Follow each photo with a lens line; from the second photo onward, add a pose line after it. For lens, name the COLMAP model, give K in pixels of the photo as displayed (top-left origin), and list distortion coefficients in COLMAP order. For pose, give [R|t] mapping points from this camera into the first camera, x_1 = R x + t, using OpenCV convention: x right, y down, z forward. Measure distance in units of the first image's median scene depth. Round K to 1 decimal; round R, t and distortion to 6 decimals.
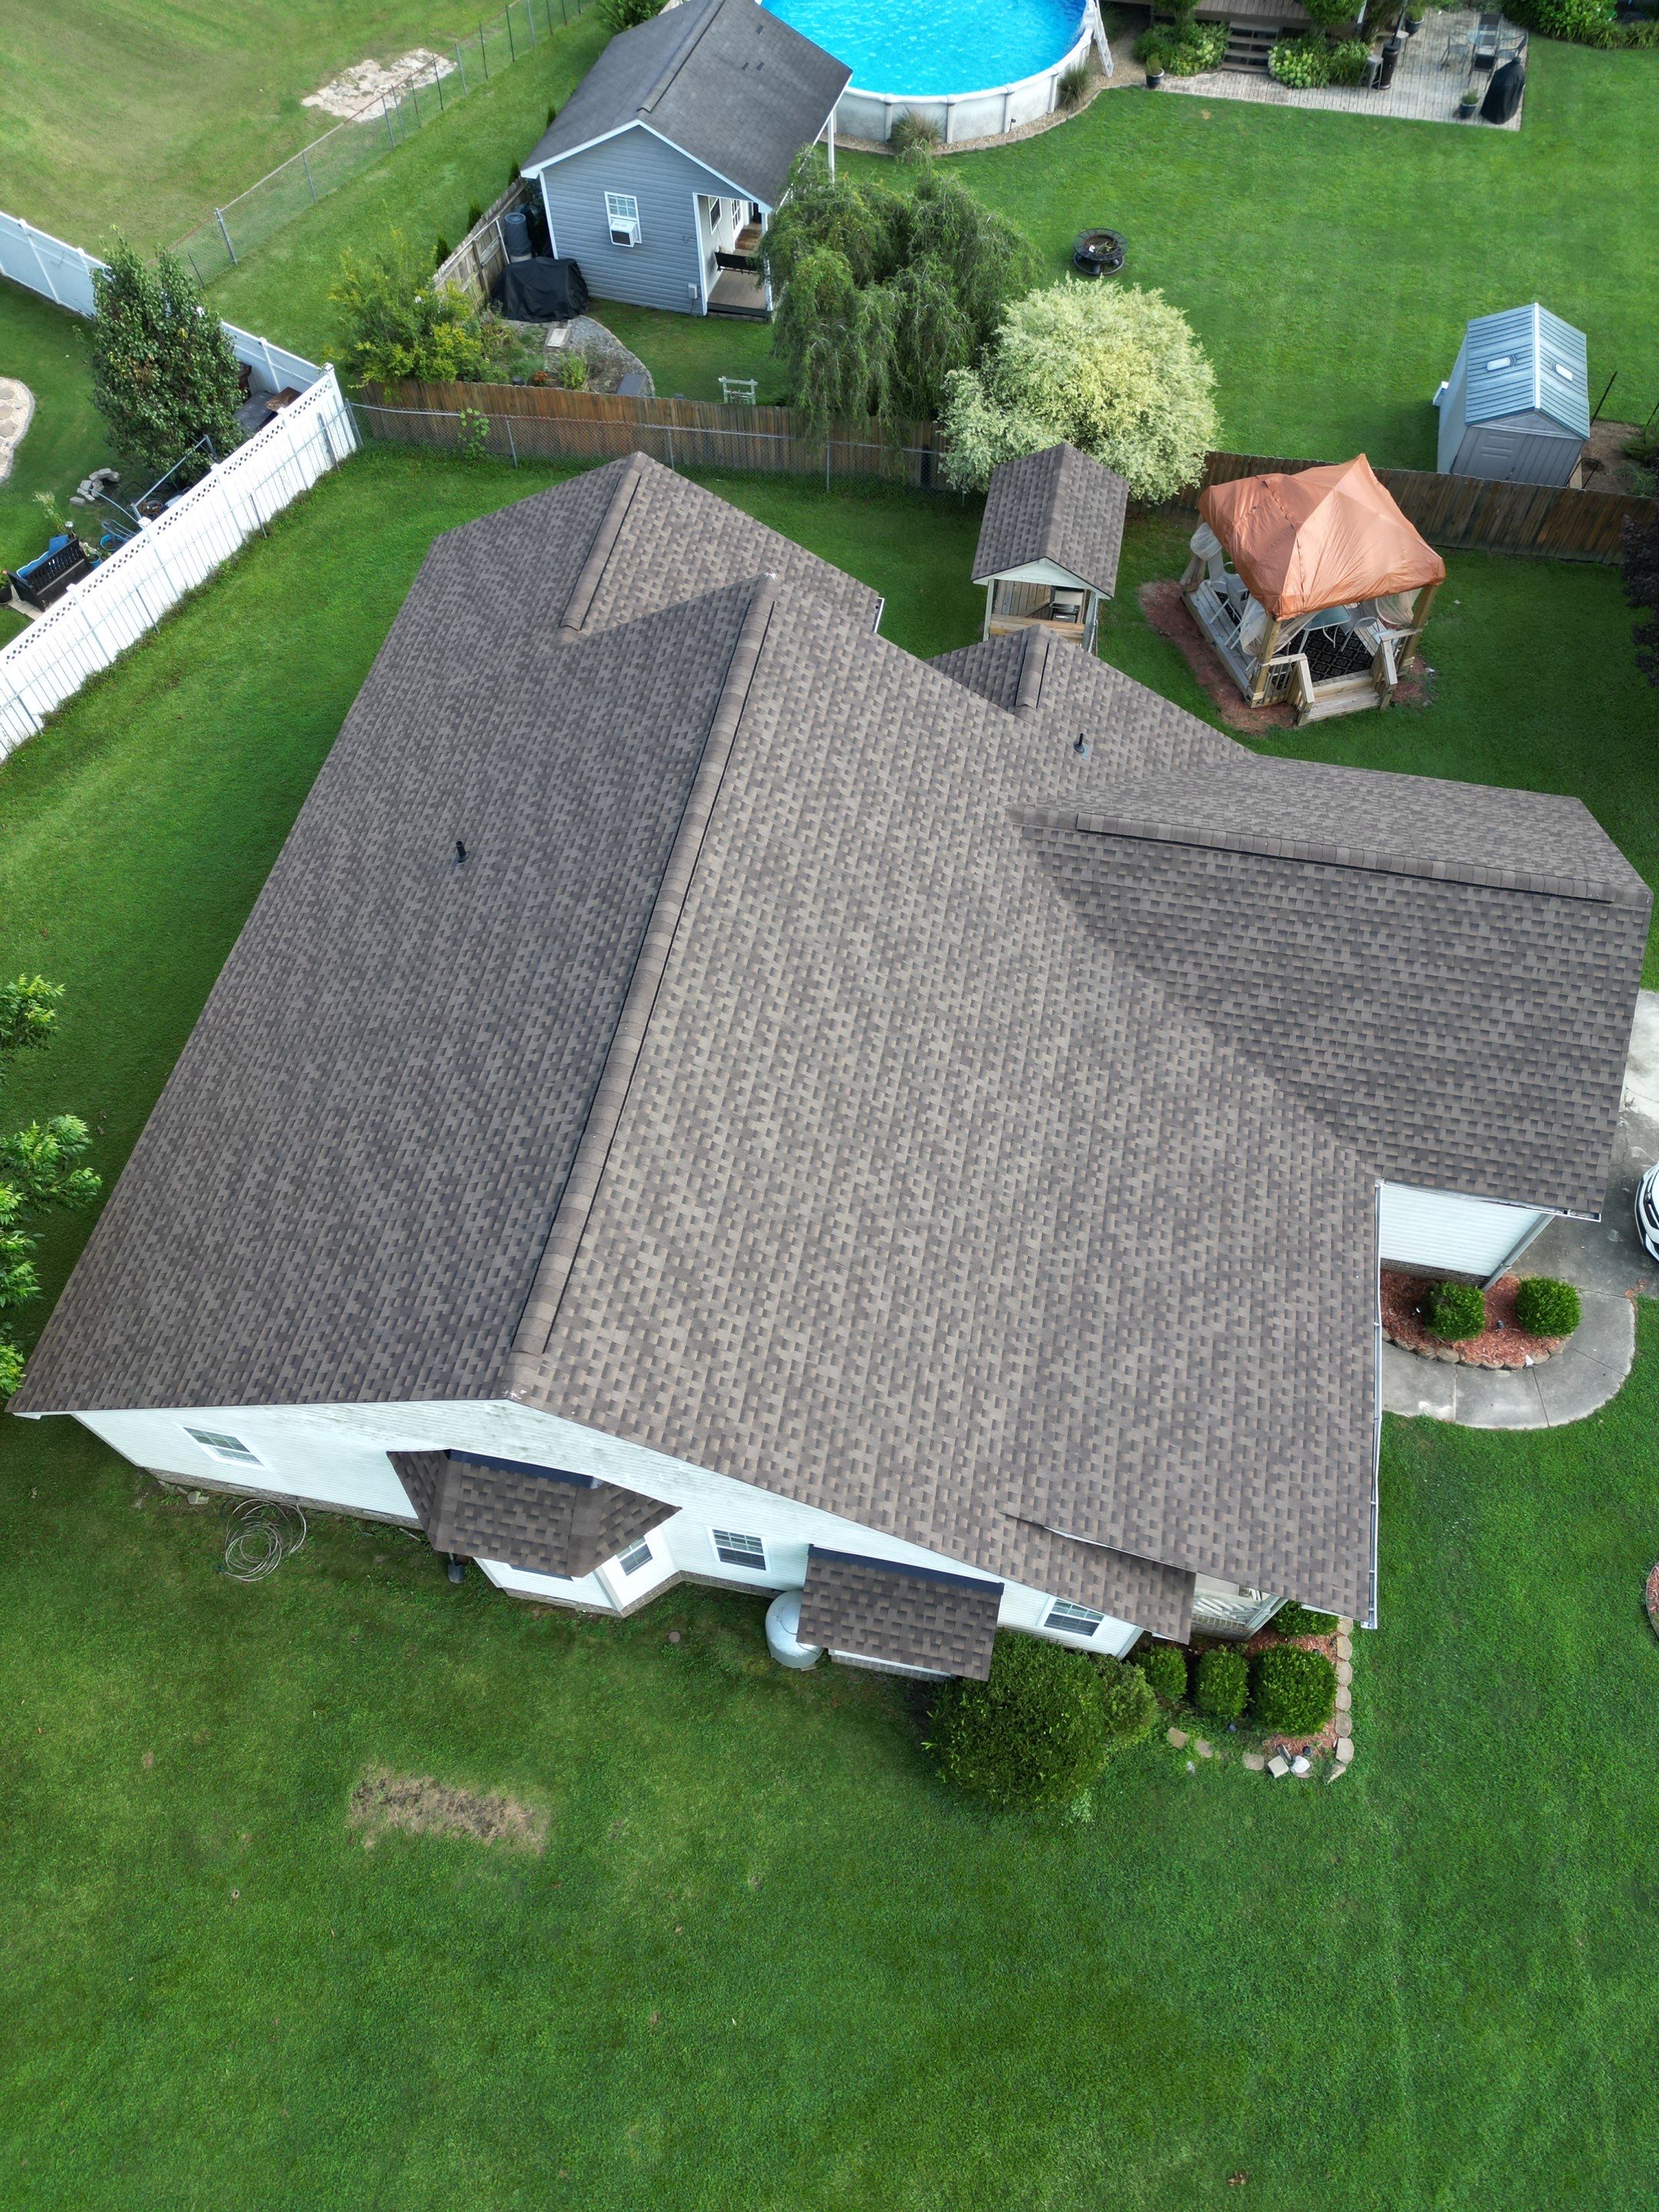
lens RADIAL K [[1515.9, 0, 820.8], [0, 1515.9, 1099.9], [0, 0, 1]] dist [0.122236, -0.174788]
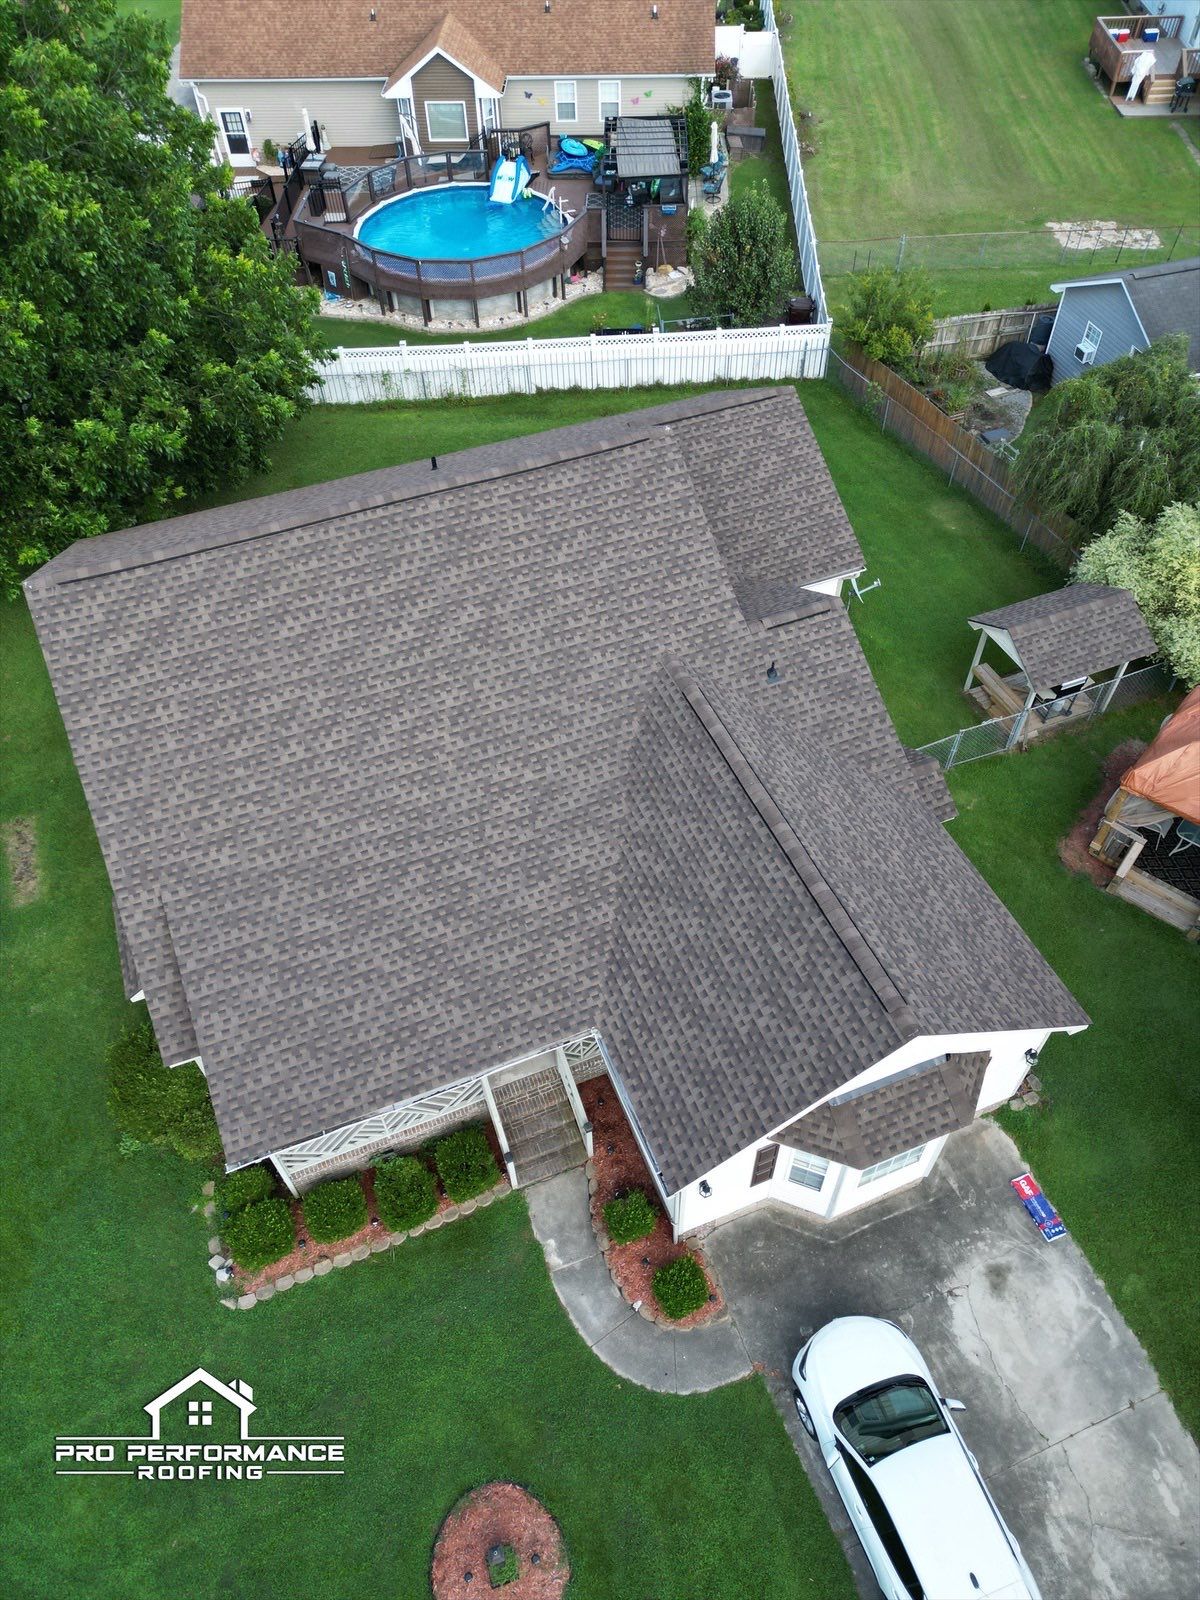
lens RADIAL K [[1124.6, 0, 674.1], [0, 1124.6, 843.4], [0, 0, 1]] dist [0.152096, -0.264053]
pose [[0.547516, 0.640296, -0.538746, 0.778800], [-0.710531, 0.695808, 0.104865, -0.185537], [0.442008, 0.325380, 0.835916, 0.236773]]
